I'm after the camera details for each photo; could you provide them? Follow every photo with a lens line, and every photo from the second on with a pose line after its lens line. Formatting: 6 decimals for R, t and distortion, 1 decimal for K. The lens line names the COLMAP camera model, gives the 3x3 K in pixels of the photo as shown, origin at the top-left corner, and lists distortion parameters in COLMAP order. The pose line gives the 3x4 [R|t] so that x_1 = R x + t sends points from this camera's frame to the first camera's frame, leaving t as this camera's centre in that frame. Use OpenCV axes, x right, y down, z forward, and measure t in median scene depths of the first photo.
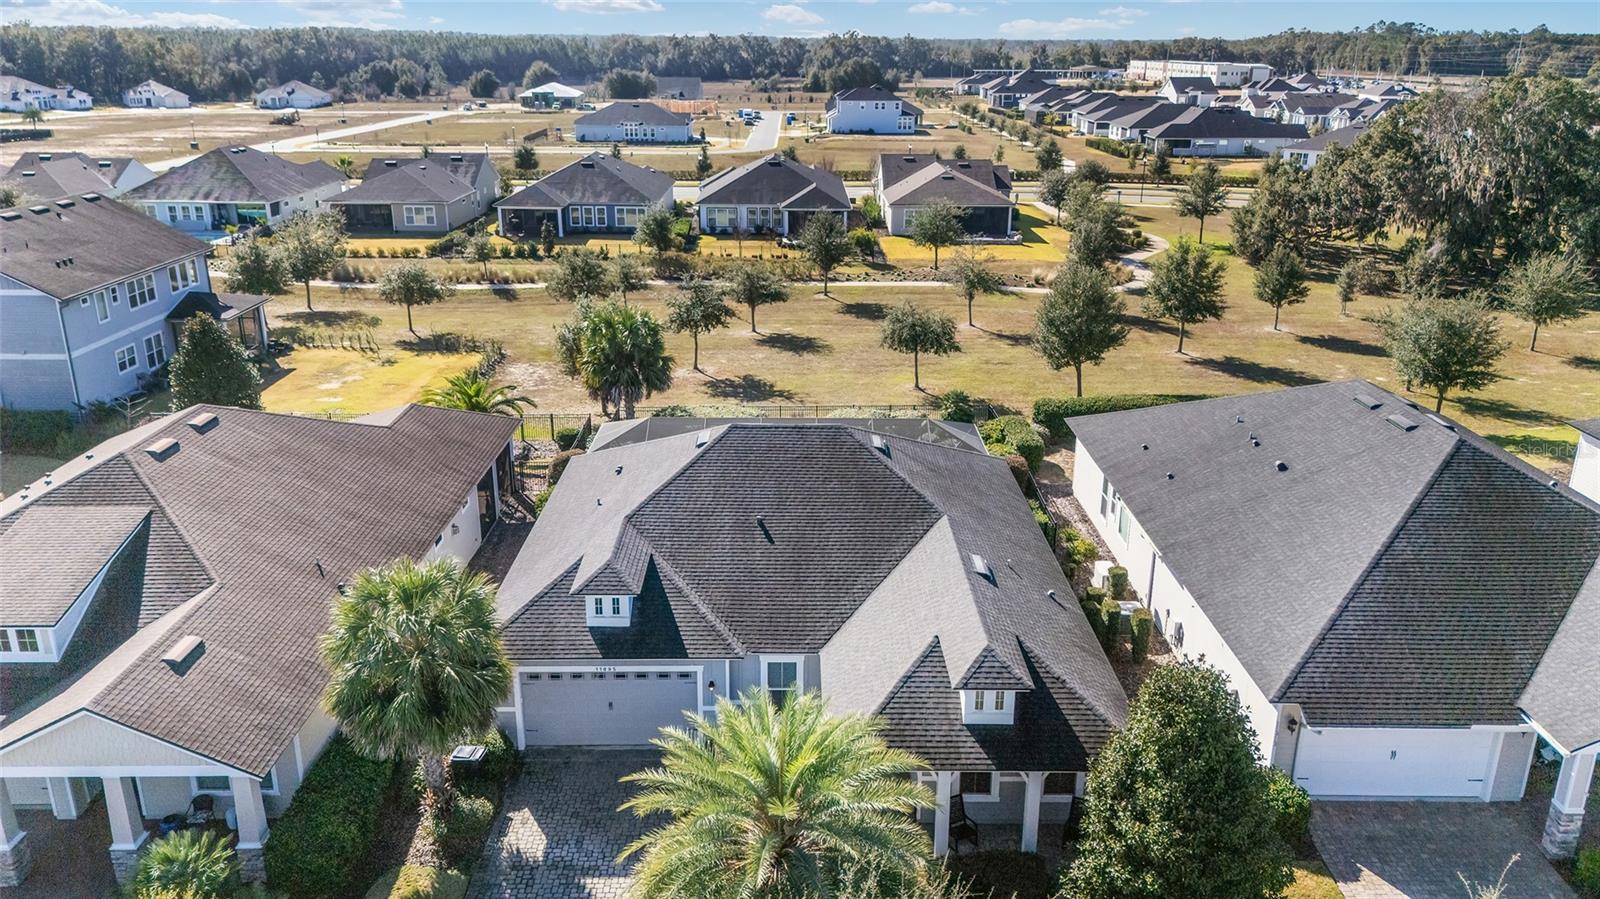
lens RADIAL K [[1179.2, 0, 799.4], [0, 1179.2, 443.7], [0, 0, 1]] dist [0.066471, -0.070324]
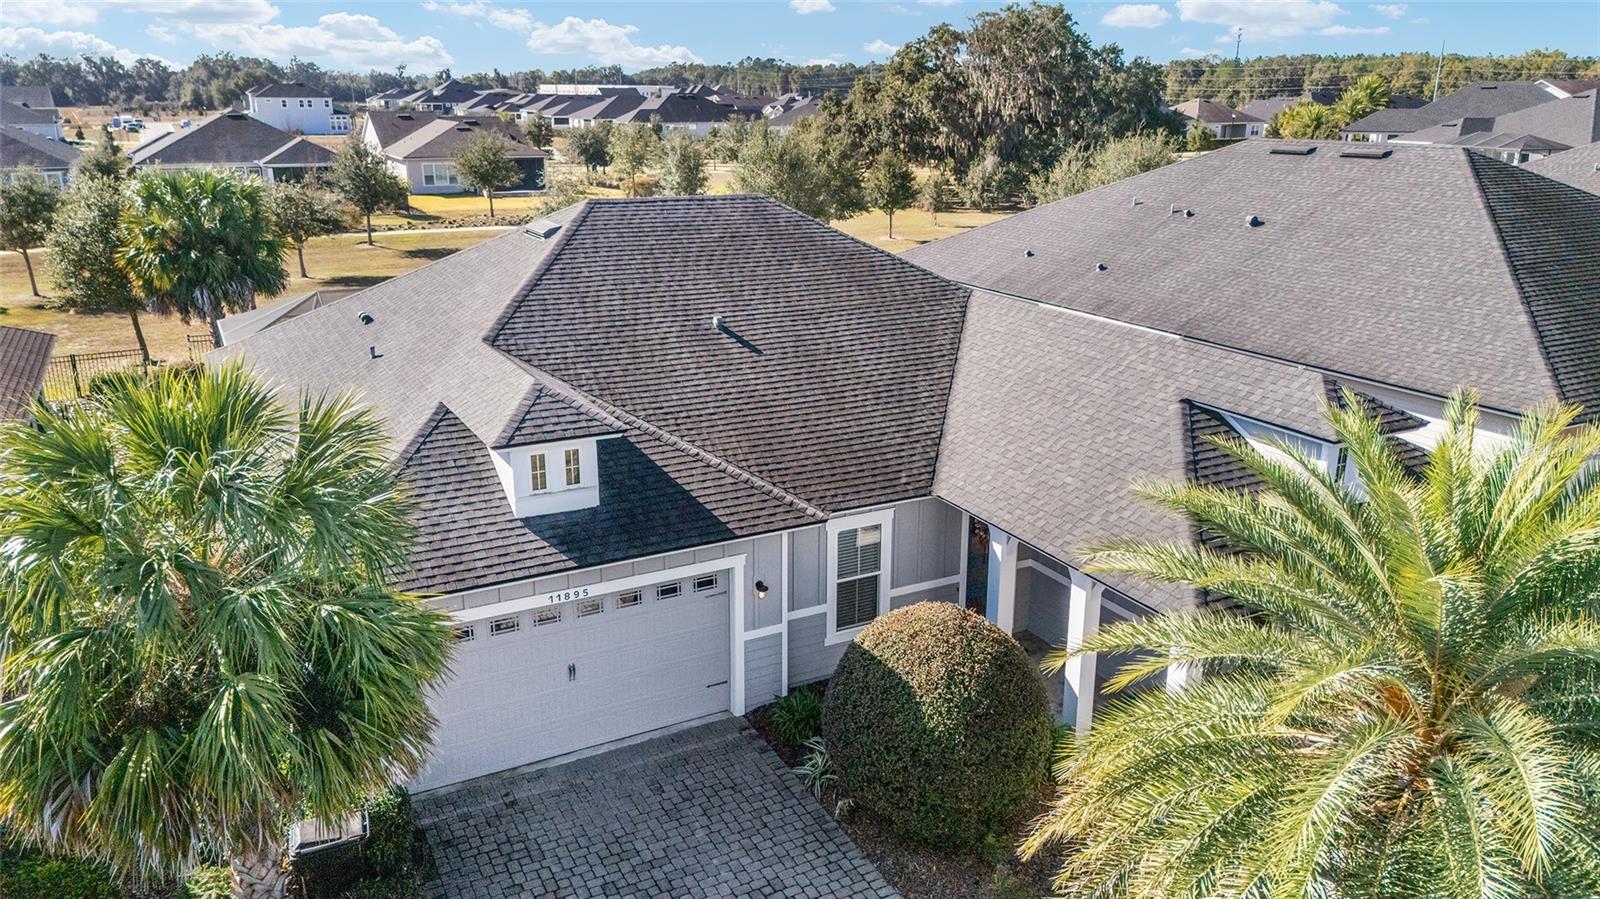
lens RADIAL K [[1179.2, 0, 799.4], [0, 1179.2, 443.7], [0, 0, 1]] dist [0.066471, -0.070324]
pose [[0.885841, -0.137700, 0.443084, -0.050859], [0.151645, 0.988427, 0.004003, 0.024600], [-0.438507, 0.063645, 0.896471, 0.089206]]
